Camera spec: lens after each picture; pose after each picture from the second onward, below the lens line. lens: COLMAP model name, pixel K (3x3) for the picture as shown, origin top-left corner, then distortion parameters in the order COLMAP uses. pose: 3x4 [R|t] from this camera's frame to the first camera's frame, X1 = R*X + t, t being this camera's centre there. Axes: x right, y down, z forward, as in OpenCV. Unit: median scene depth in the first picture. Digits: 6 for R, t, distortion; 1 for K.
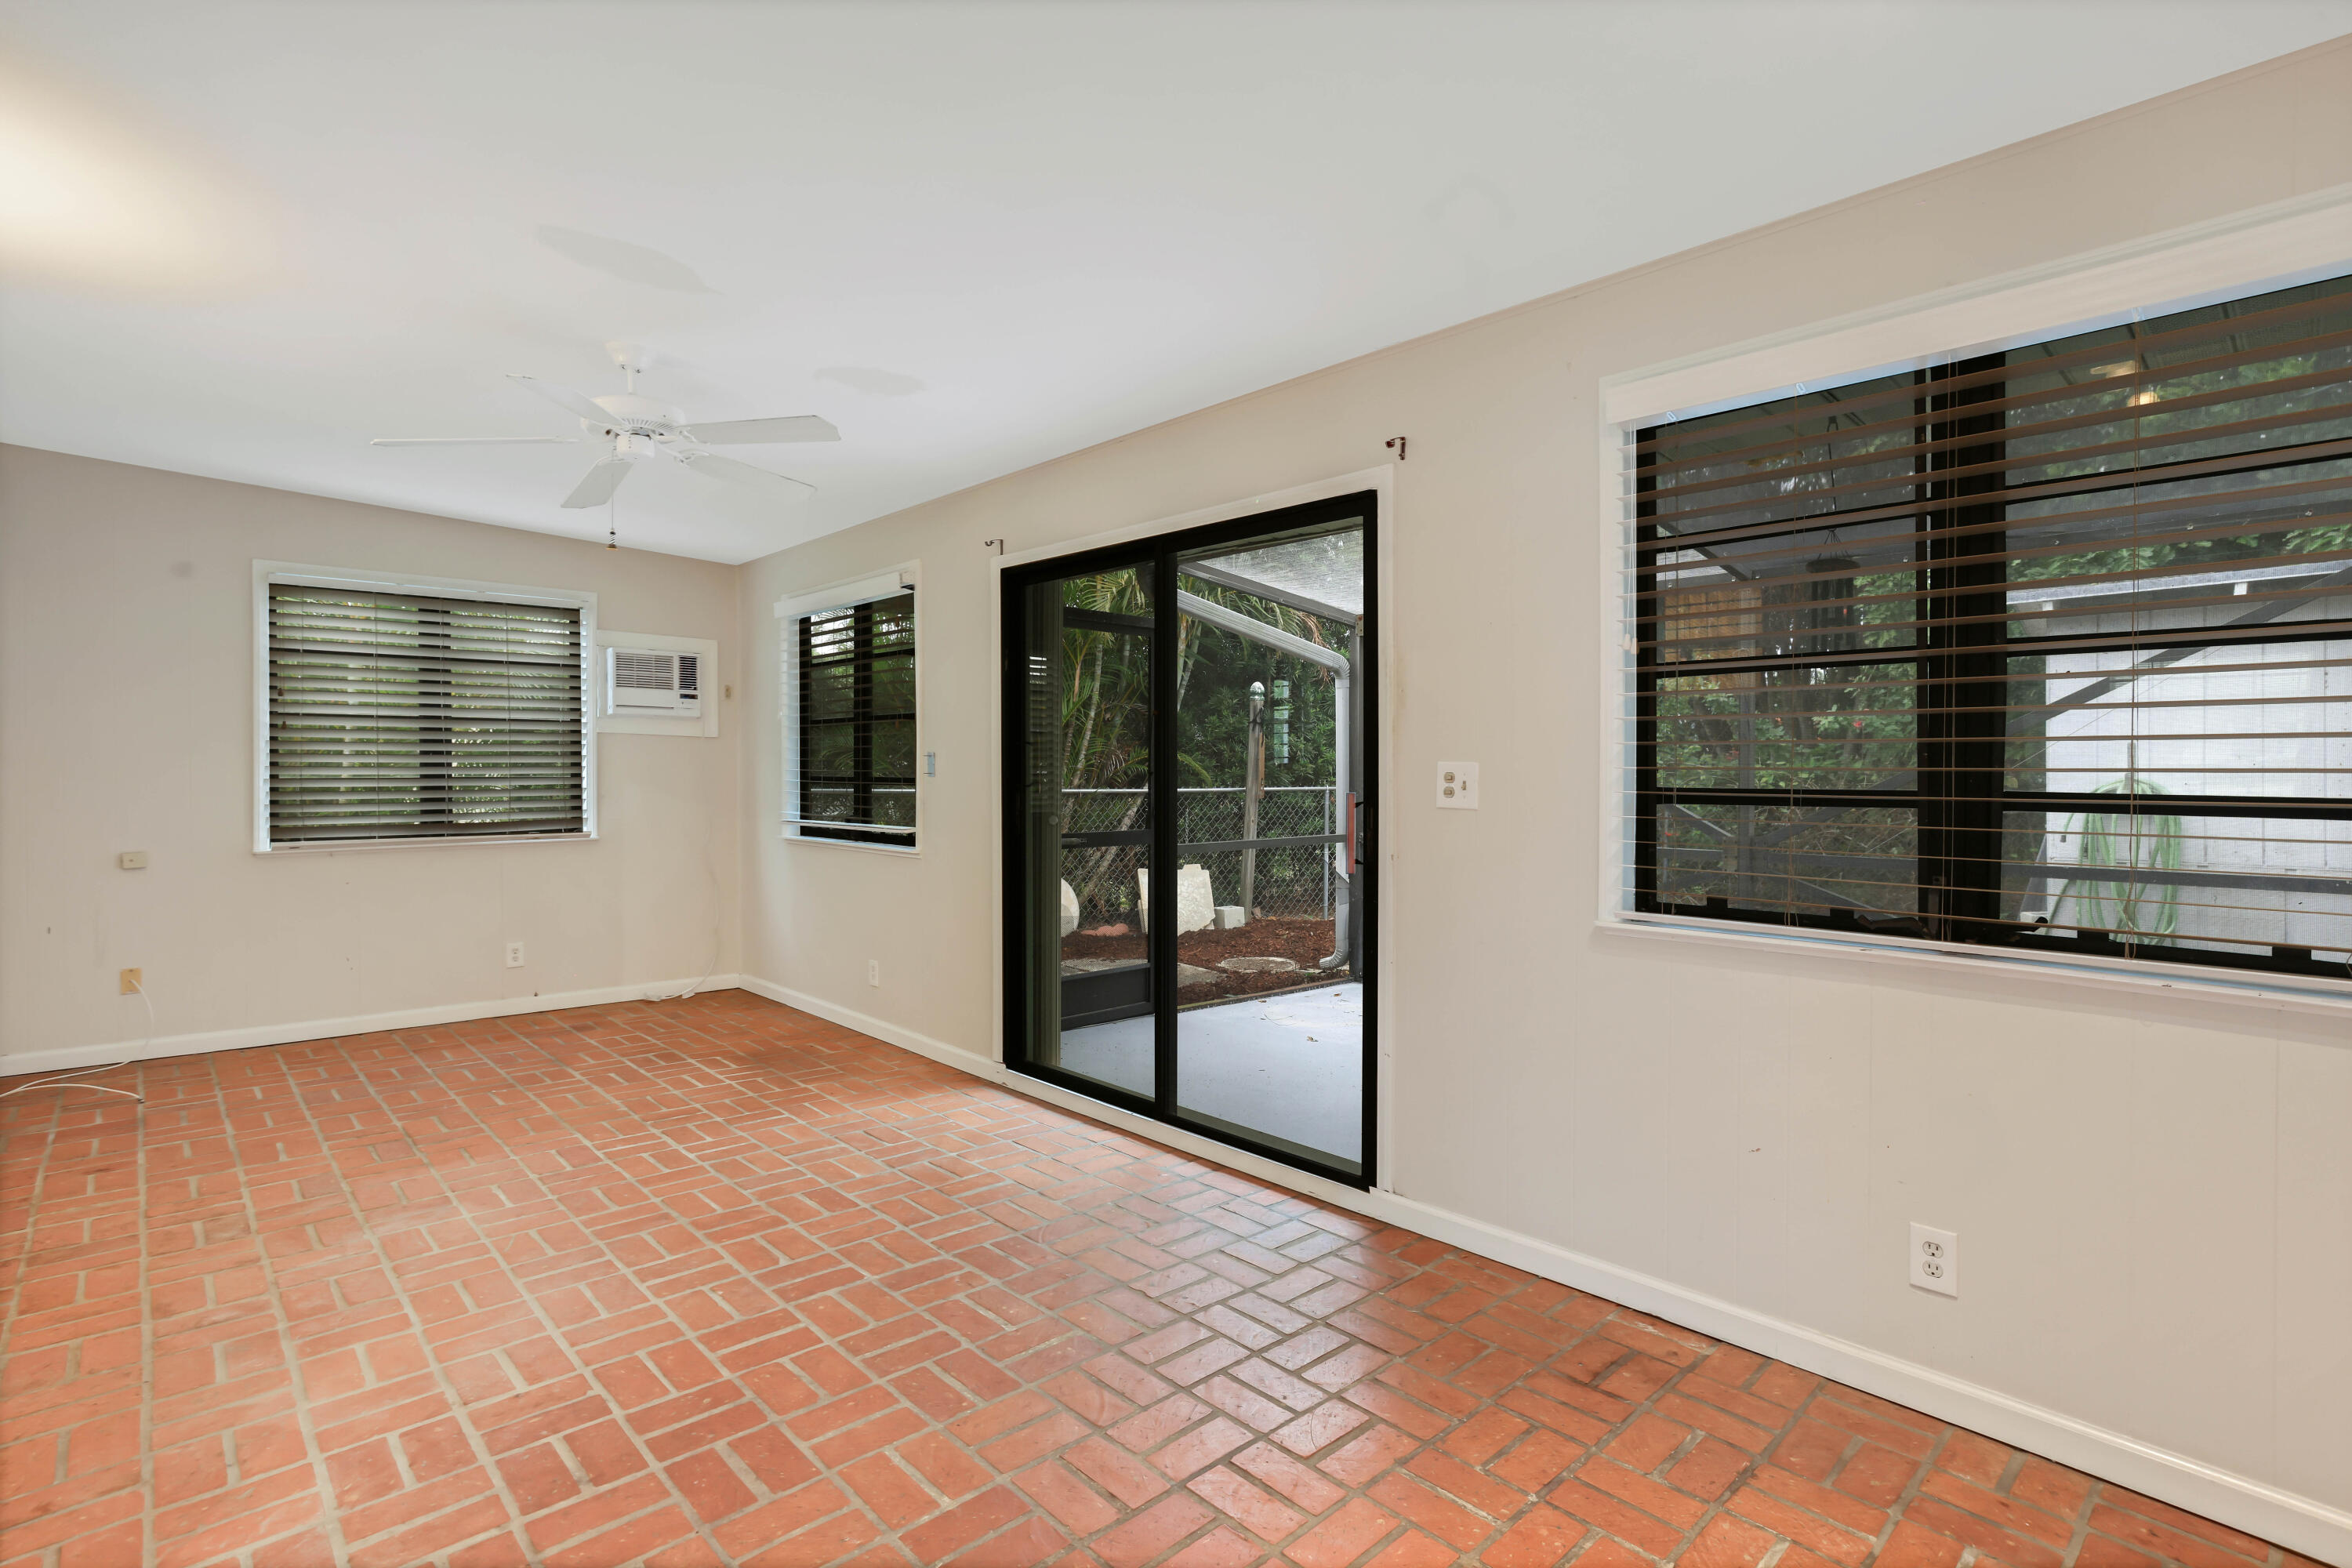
lens RADIAL K [[1104.5, 0, 1161.8], [0, 1104.5, 781.2], [0, 0, 1]] dist [-0.047477, 0.028223]
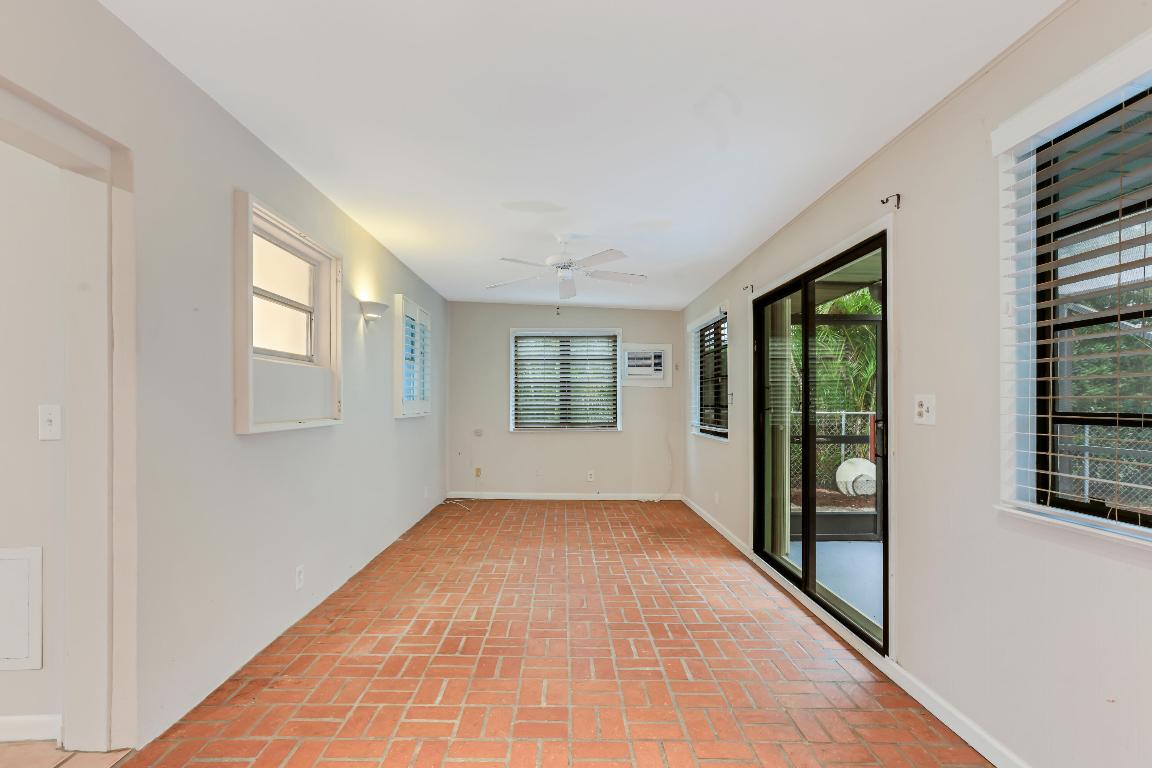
lens RADIAL K [[534.4, 0, 559.8], [0, 534.4, 405.6], [0, 0, 1]] dist [-0.030523, 0.001159]
pose [[0.736576, 0.001978, -0.676352, 0.282696], [-0.005133, 0.999983, -0.002666, 0.001842], [0.676335, 0.005435, 0.736574, 0.071434]]
